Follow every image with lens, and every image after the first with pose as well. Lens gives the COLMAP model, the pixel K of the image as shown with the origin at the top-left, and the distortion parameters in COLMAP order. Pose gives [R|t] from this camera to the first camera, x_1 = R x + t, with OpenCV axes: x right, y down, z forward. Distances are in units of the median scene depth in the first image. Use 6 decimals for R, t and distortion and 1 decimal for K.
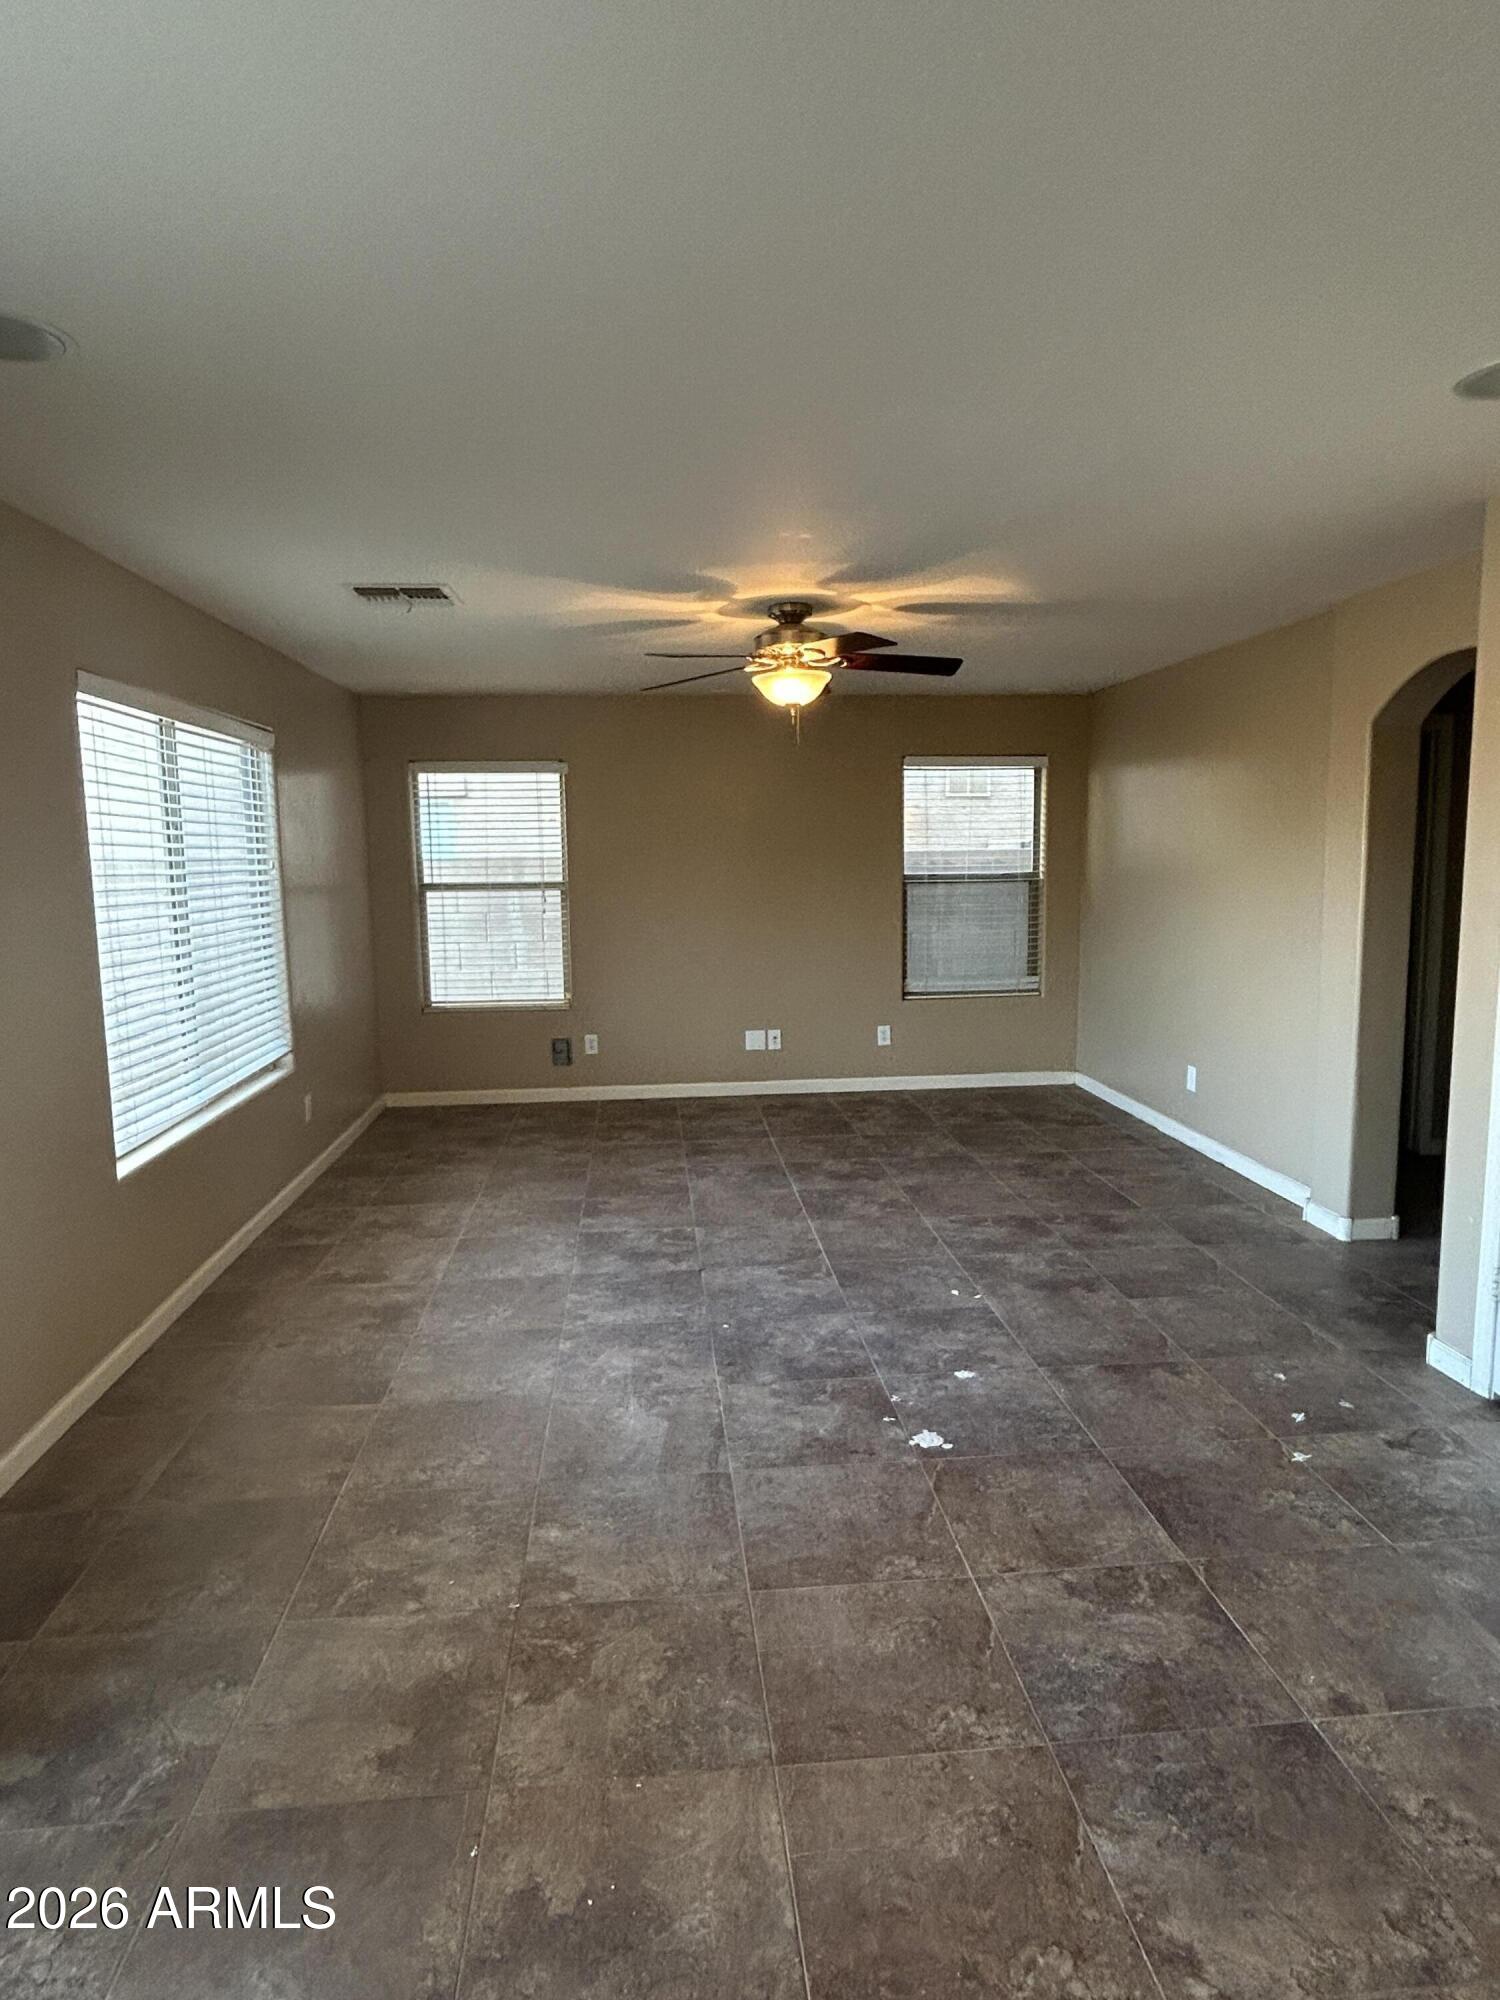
lens RADIAL K [[1167.4, 0, 749.8], [0, 1167.4, 998.4], [0, 0, 1]] dist [0.003328, 0.000525]
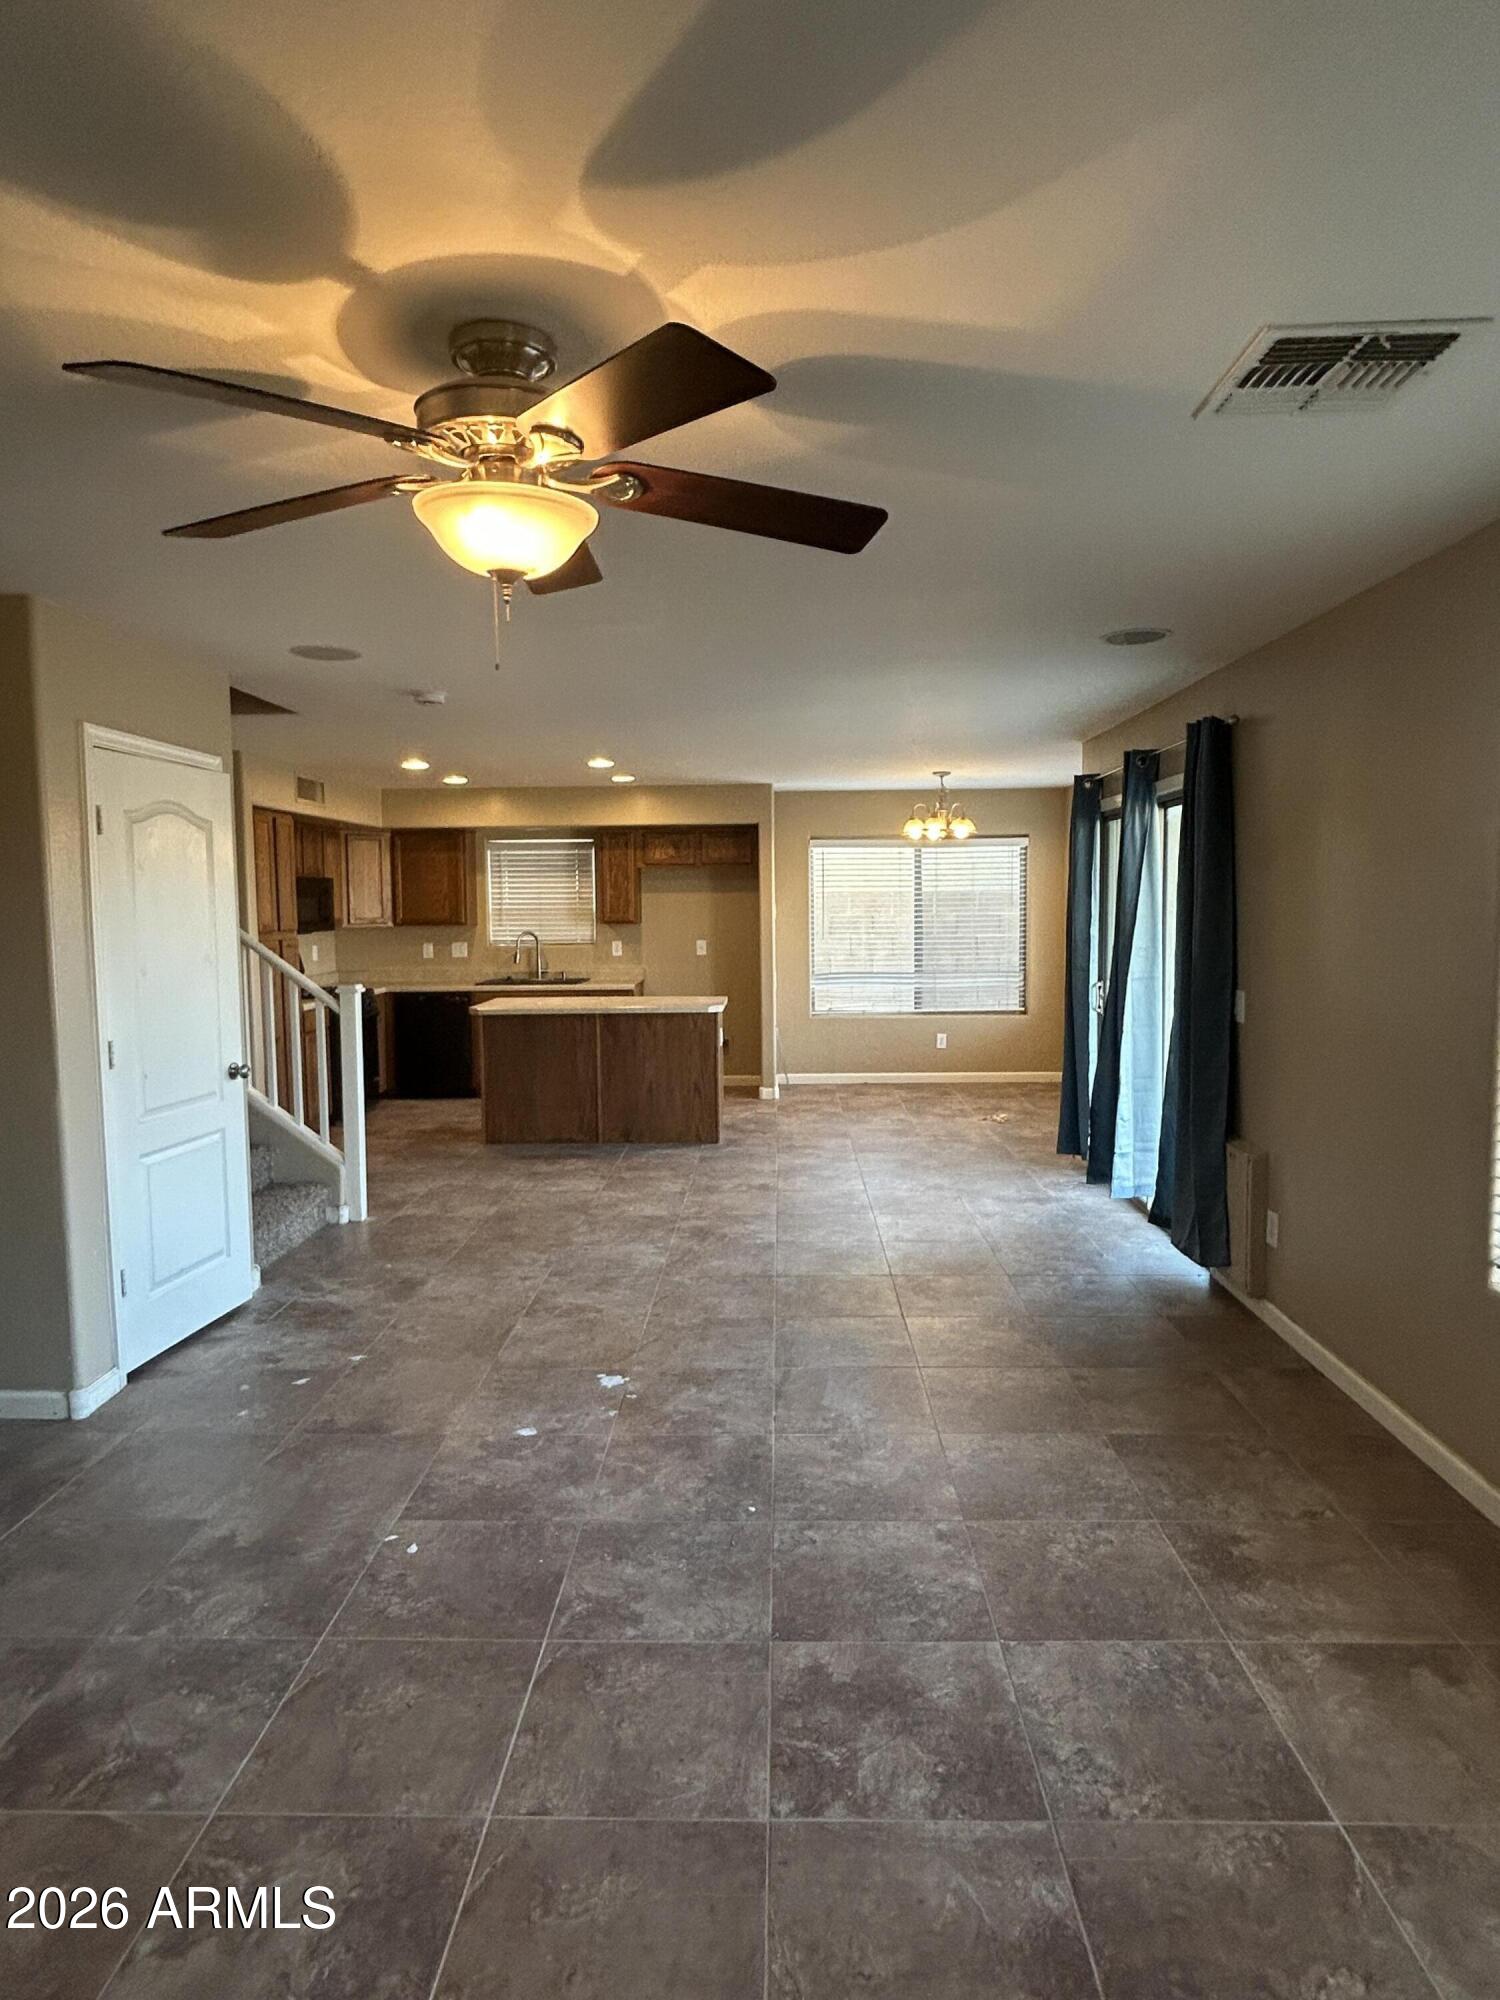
lens RADIAL K [[1167.4, 0, 750.3], [0, 1167.4, 992.9], [0, 0, 1]] dist [0.003328, 0.000525]
pose [[-0.992641, 0.014539, 0.120219, -0.123135], [0.039092, 0.978088, 0.204488, -0.227268], [-0.114612, 0.207683, -0.971459, 1.752067]]
